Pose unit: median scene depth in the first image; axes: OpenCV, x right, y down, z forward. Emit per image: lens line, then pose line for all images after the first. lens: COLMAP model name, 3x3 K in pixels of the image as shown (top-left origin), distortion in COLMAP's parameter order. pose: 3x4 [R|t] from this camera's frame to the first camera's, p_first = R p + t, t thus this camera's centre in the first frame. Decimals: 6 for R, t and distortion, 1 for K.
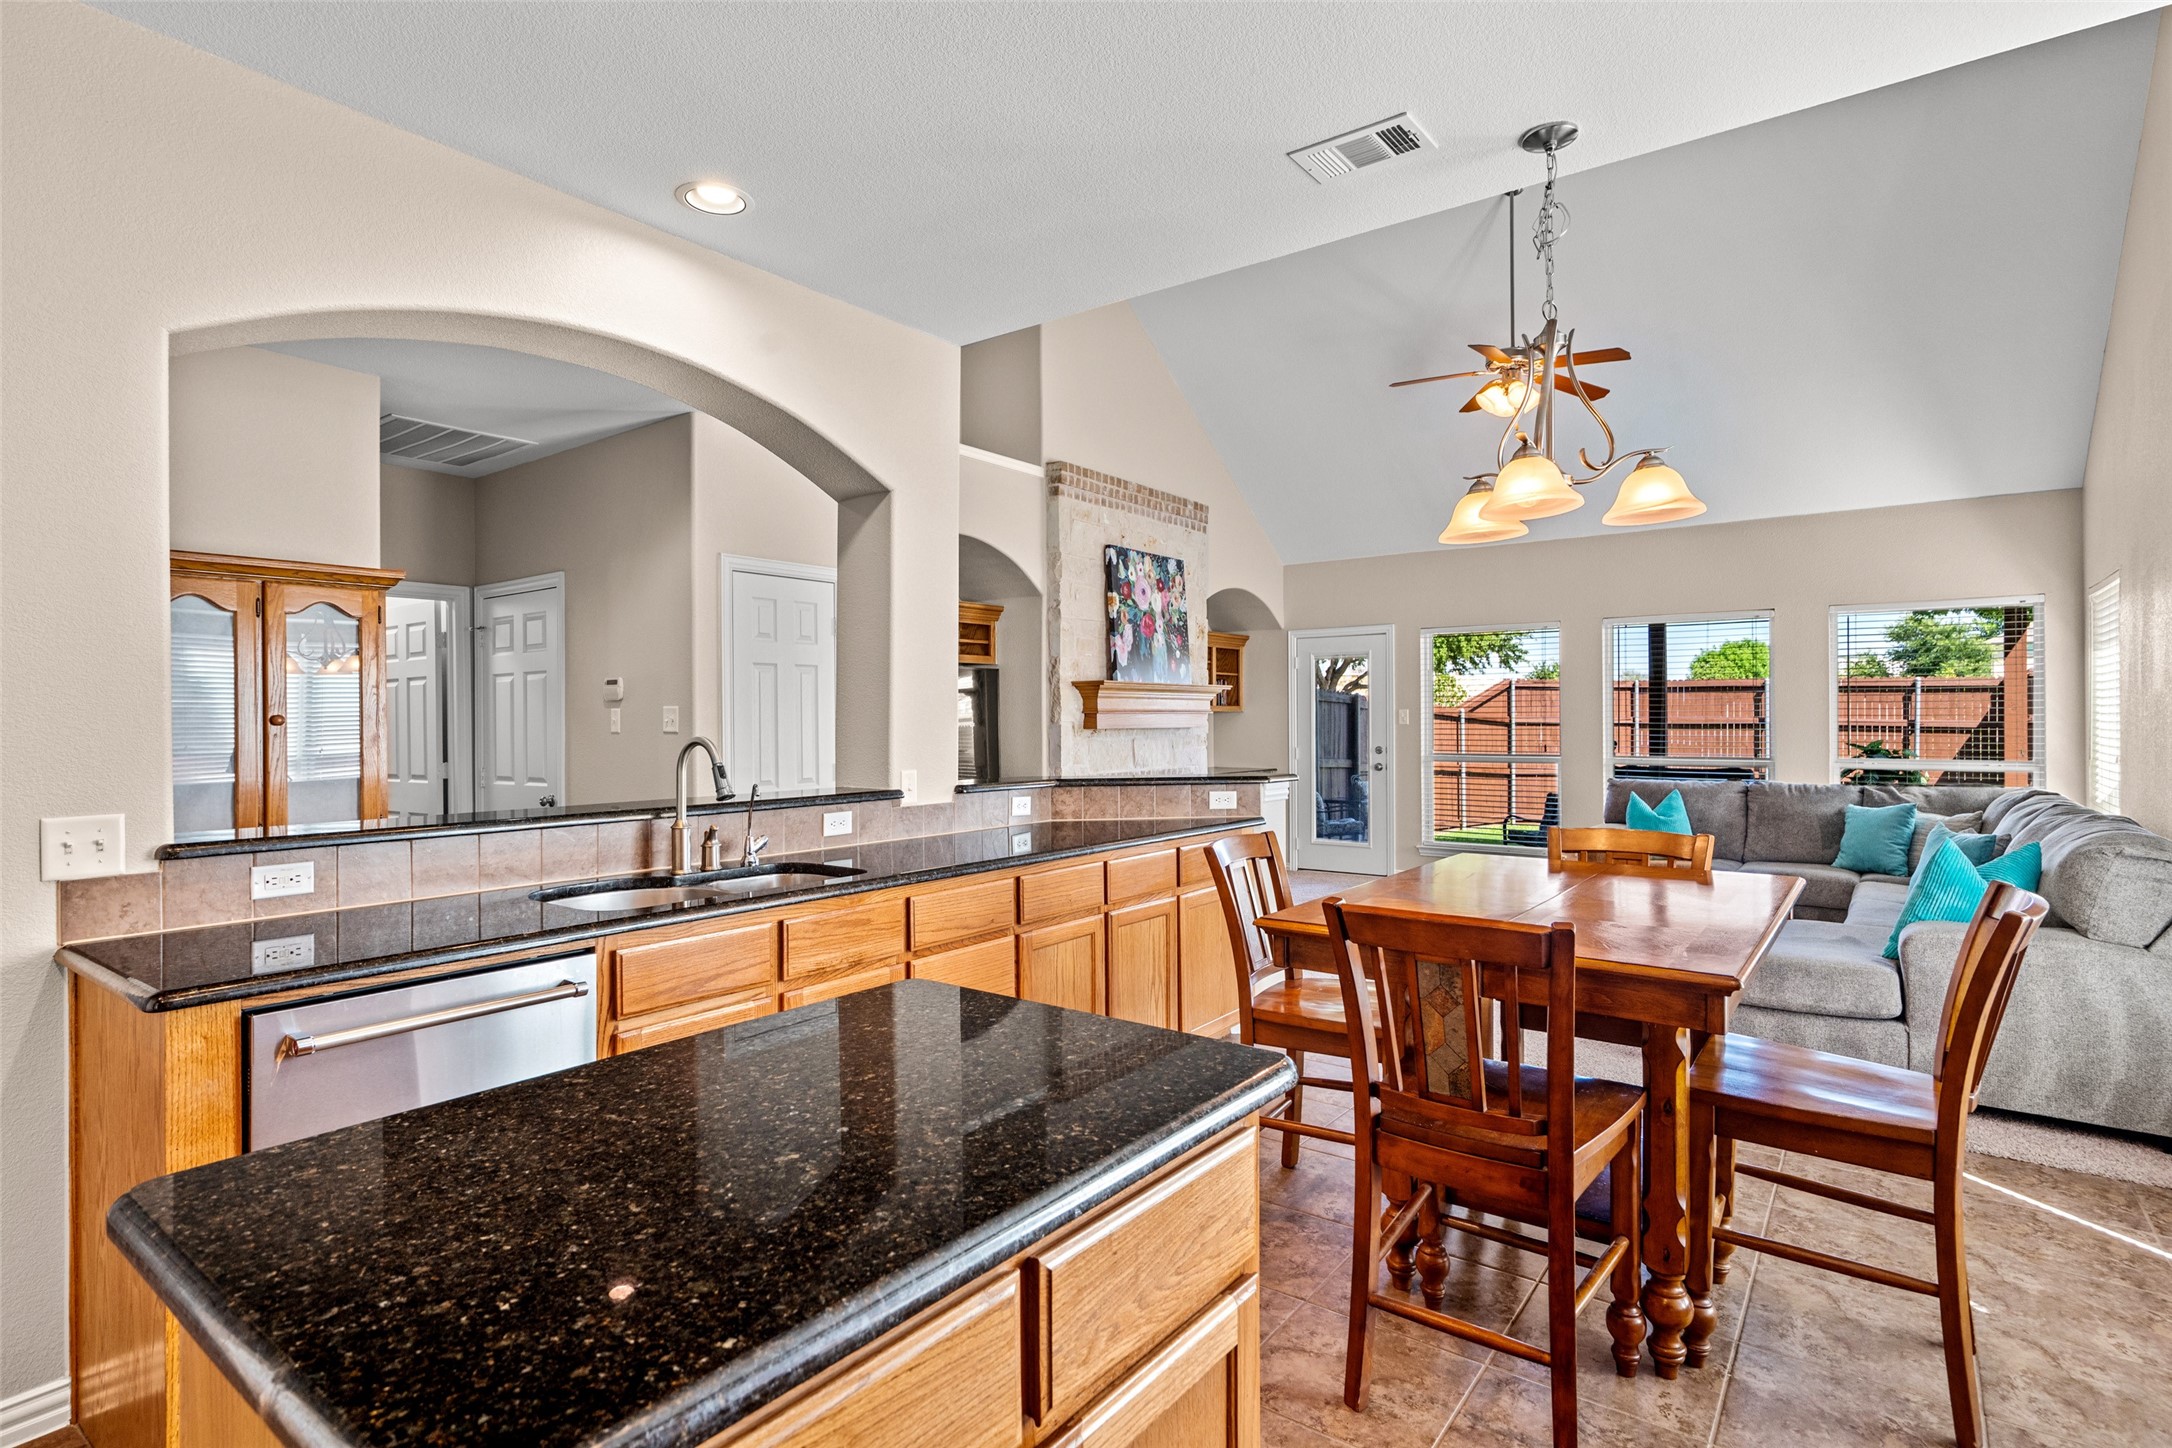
lens RADIAL K [[1084.9, 0, 1091.8], [0, 1084.9, 715.2], [0, 0, 1]] dist [-0.001919, 0.001389]
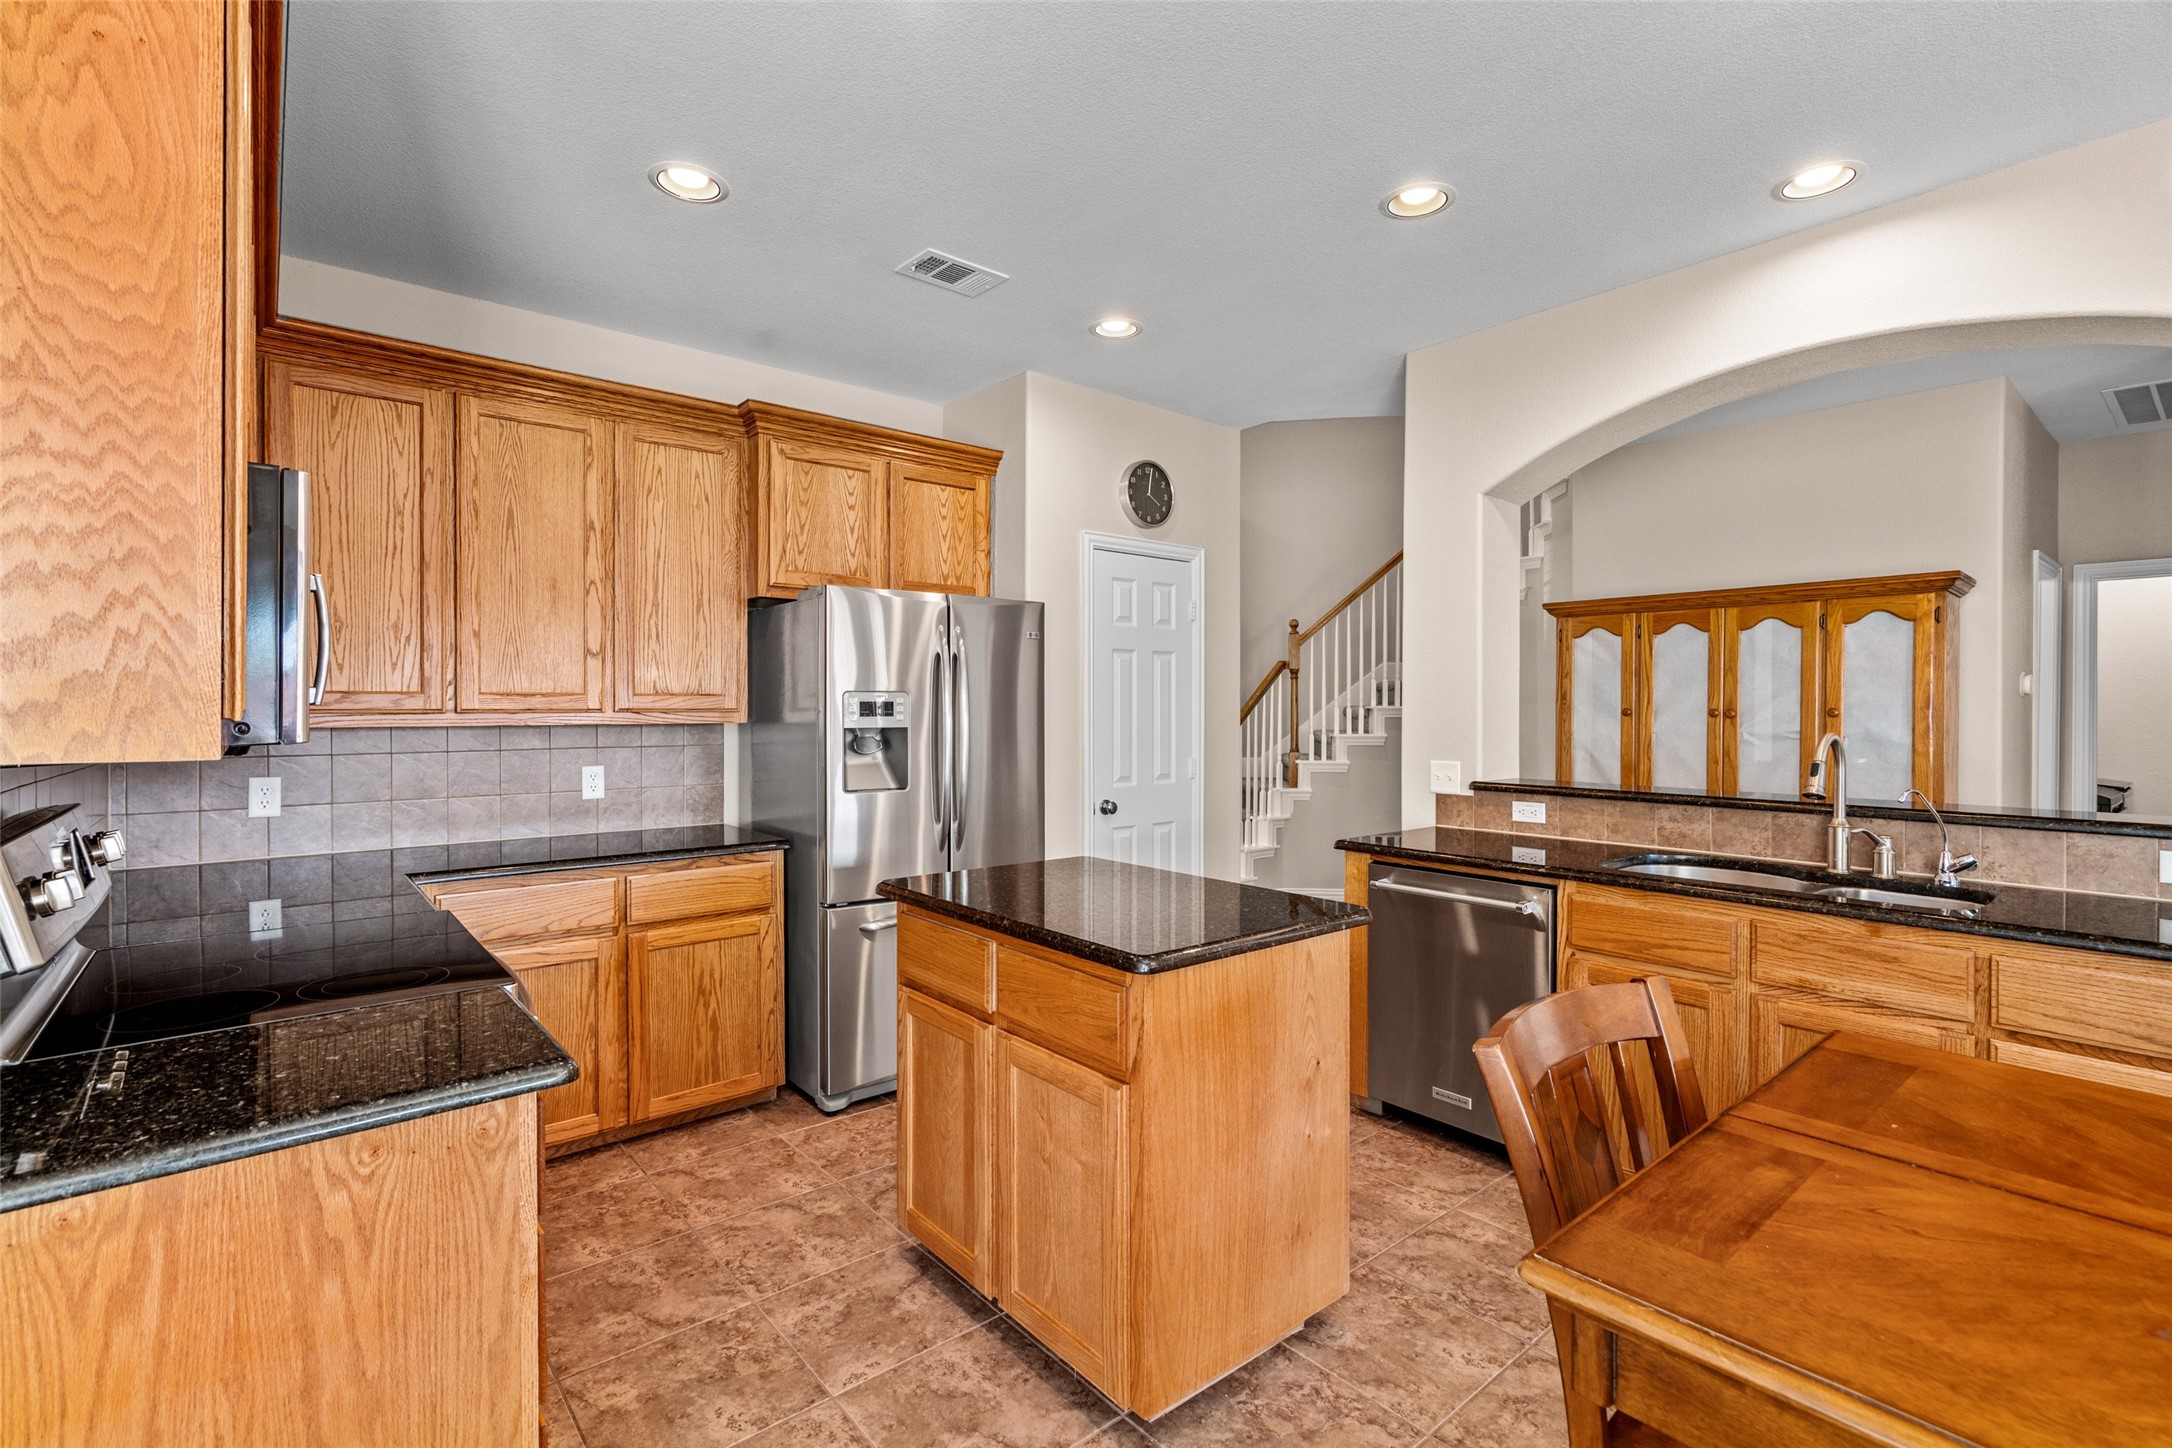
lens RADIAL K [[985.4, 0, 1075.4], [0, 985.4, 711.3], [0, 0, 1]] dist [-0.004994, 0.001970]
pose [[-0.238136, 0.006944, -0.971207, 0.267069], [-0.000091, 0.999974, 0.007172, -0.002353], [0.971232, 0.001796, -0.238130, 0.224259]]
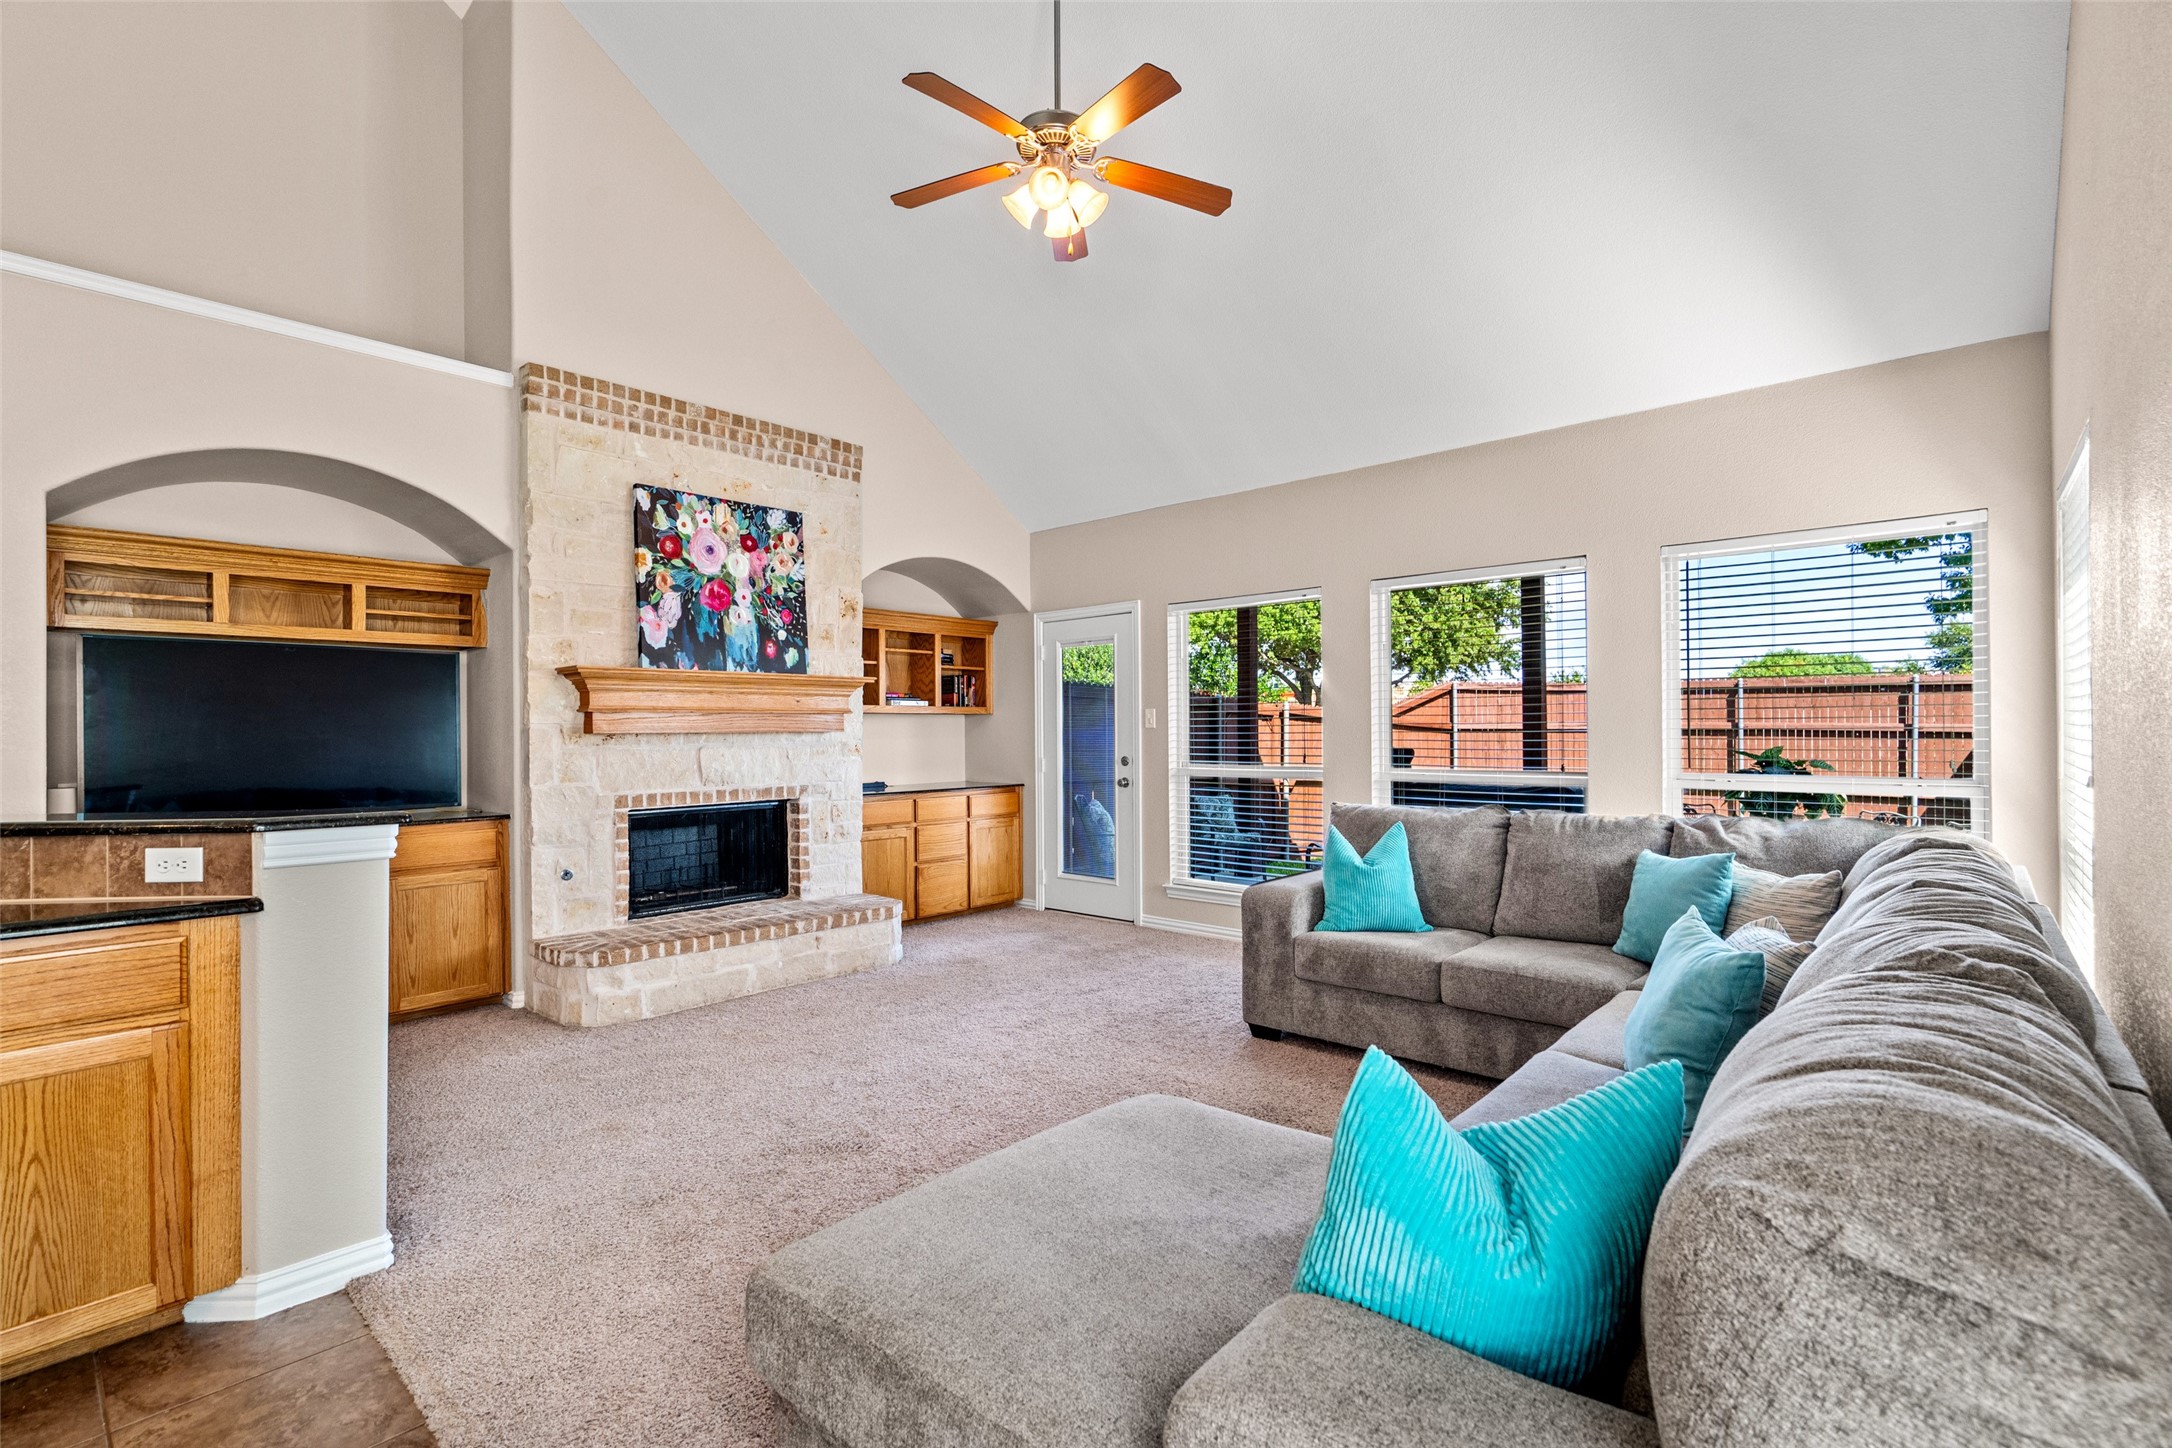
lens RADIAL K [[985.4, 0, 1084.1], [0, 985.4, 725.7], [0, 0, 1]] dist [-0.004994, 0.001970]
pose [[0.996231, -0.004514, -0.086628, 0.372464], [0.004384, 0.999989, -0.001689, 0.009483], [0.086634, 0.001303, 0.996239, 0.358584]]
